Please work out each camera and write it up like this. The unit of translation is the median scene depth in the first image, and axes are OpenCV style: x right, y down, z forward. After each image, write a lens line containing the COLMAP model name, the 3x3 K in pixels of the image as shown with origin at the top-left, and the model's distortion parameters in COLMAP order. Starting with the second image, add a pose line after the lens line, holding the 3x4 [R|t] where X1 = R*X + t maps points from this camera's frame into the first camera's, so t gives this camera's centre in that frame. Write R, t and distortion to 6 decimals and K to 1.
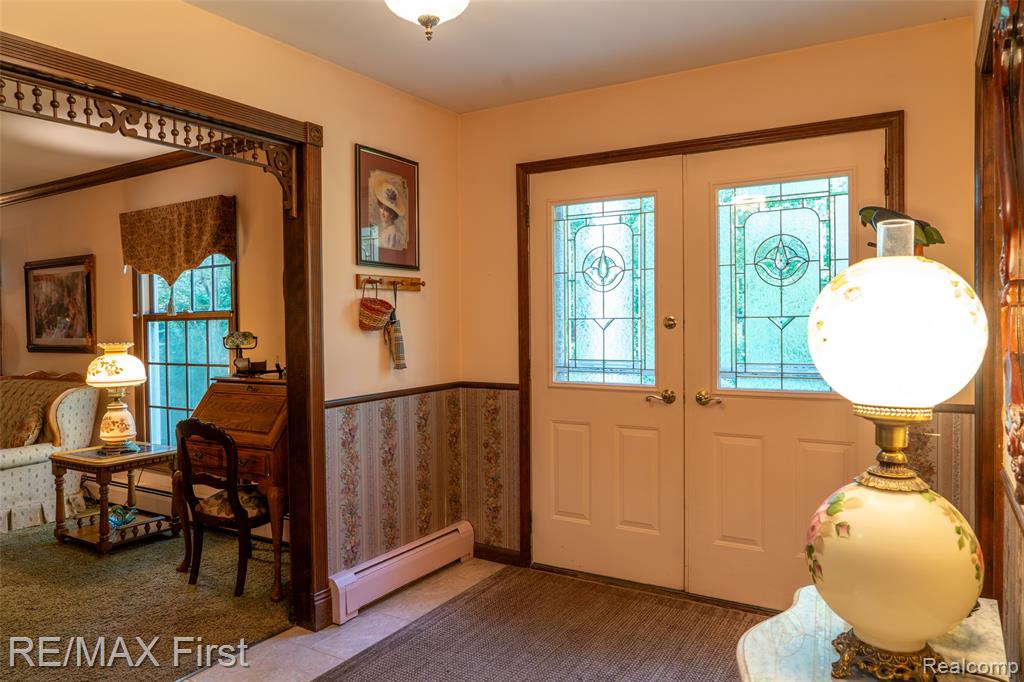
lens RADIAL K [[685.7, 0, 508.5], [0, 685.7, 336.8], [0, 0, 1]] dist [-0.037574, 0.016706]
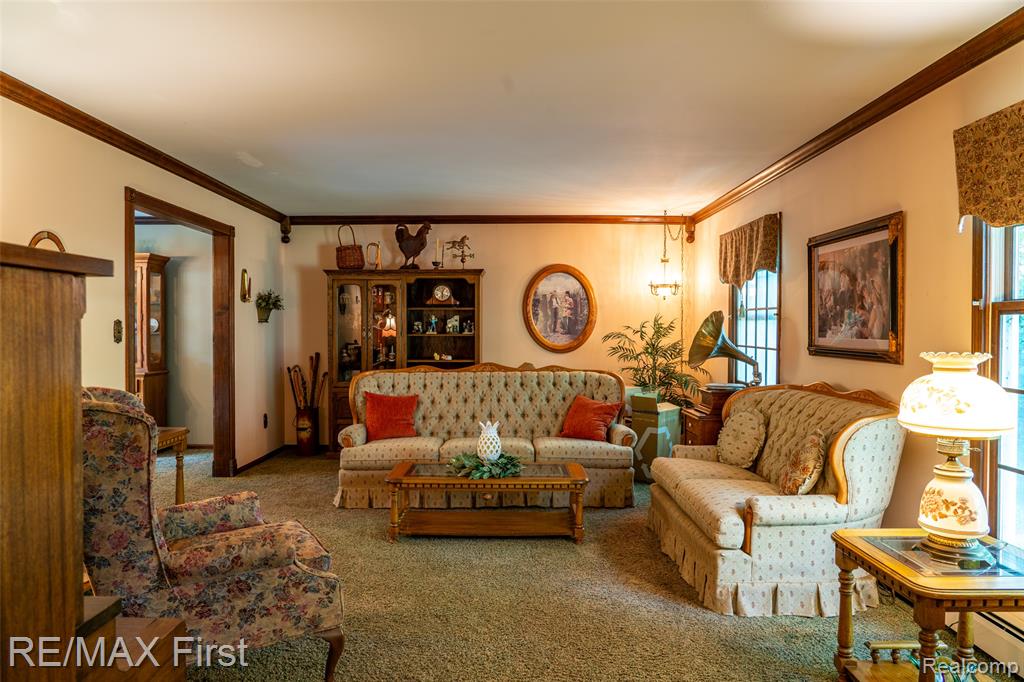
lens RADIAL K [[685.7, 0, 508.3], [0, 685.7, 335.7], [0, 0, 1]] dist [-0.037574, 0.016706]
pose [[0.508309, 0.025269, -0.860804, -0.261660], [-0.023708, 0.999601, 0.015343, -0.004018], [0.860848, 0.012609, 0.508705, 0.372484]]
